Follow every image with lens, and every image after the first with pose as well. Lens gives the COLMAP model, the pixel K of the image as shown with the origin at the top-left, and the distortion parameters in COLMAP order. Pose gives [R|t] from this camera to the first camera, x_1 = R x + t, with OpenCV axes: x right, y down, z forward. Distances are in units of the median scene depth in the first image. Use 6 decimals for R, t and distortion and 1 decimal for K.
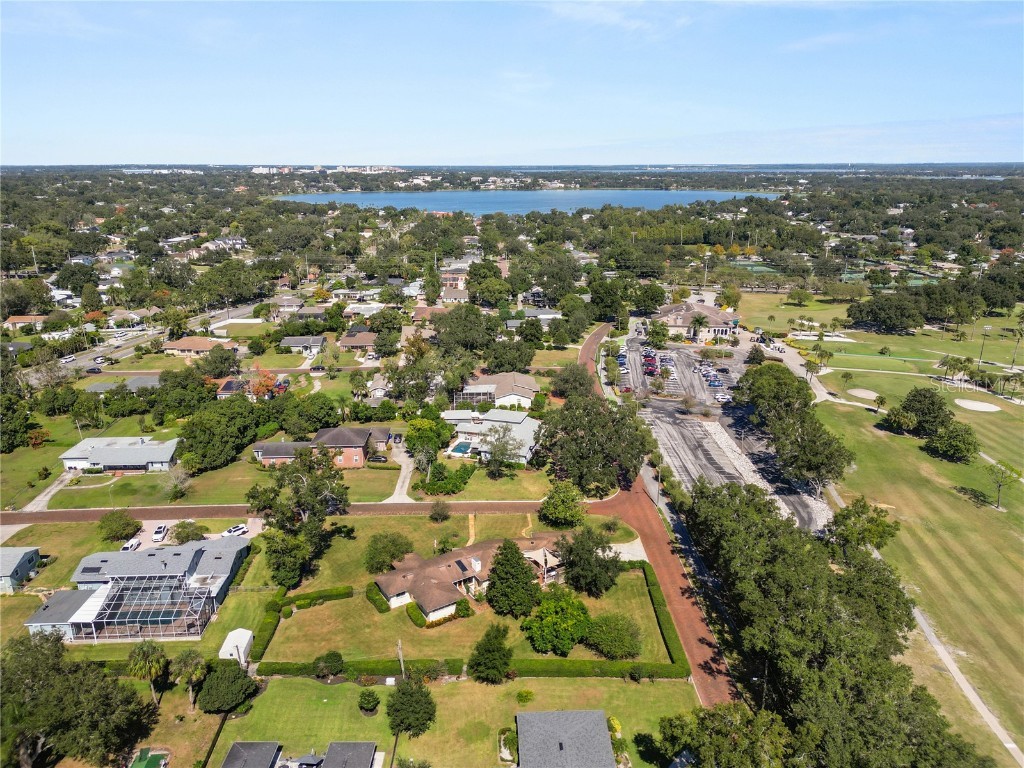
lens RADIAL K [[715.9, 0, 510.2], [0, 715.9, 390.6], [0, 0, 1]] dist [0.073445, -0.072123]
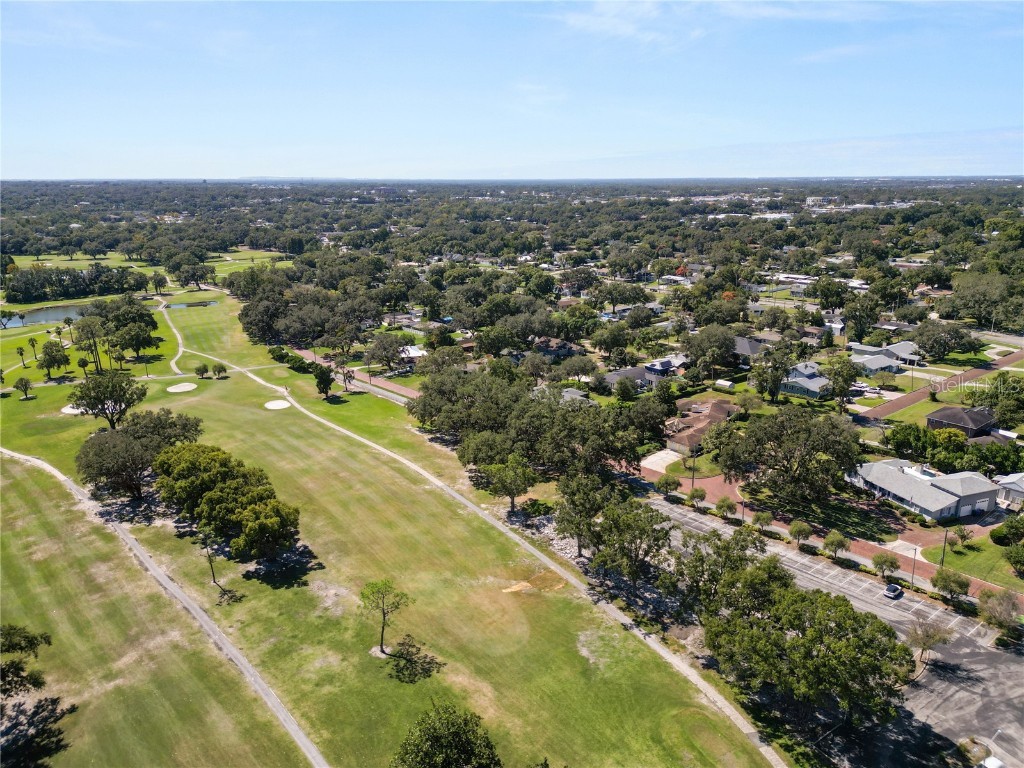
lens RADIAL K [[715.9, 0, 517.2], [0, 715.9, 386.1], [0, 0, 1]] dist [0.073445, -0.072123]
pose [[-0.791569, 0.171870, -0.586412, 0.735686], [-0.182890, 0.849012, 0.495711, -0.320287], [0.583069, 0.499638, -0.640619, 1.100227]]
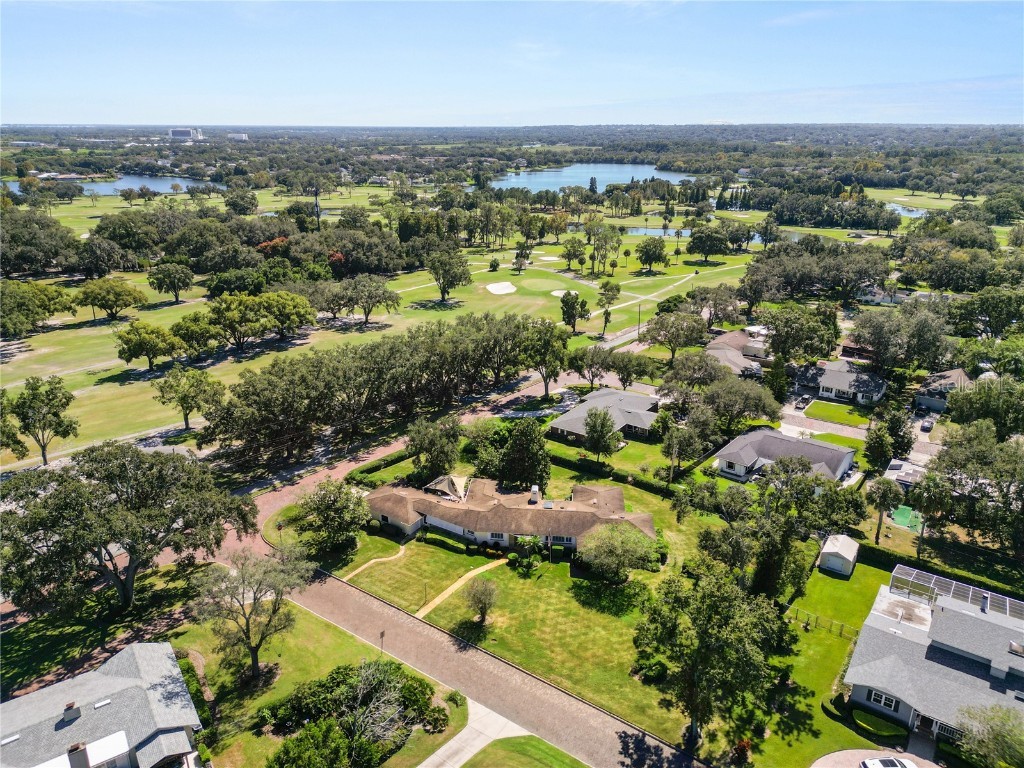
lens RADIAL K [[715.9, 0, 512.4], [0, 715.9, 387.7], [0, 0, 1]] dist [0.073445, -0.072123]
pose [[-0.791286, -0.208814, 0.574685, -0.286895], [0.184989, 0.814075, 0.550510, -0.185012], [-0.582791, 0.541921, -0.605538, 0.897701]]
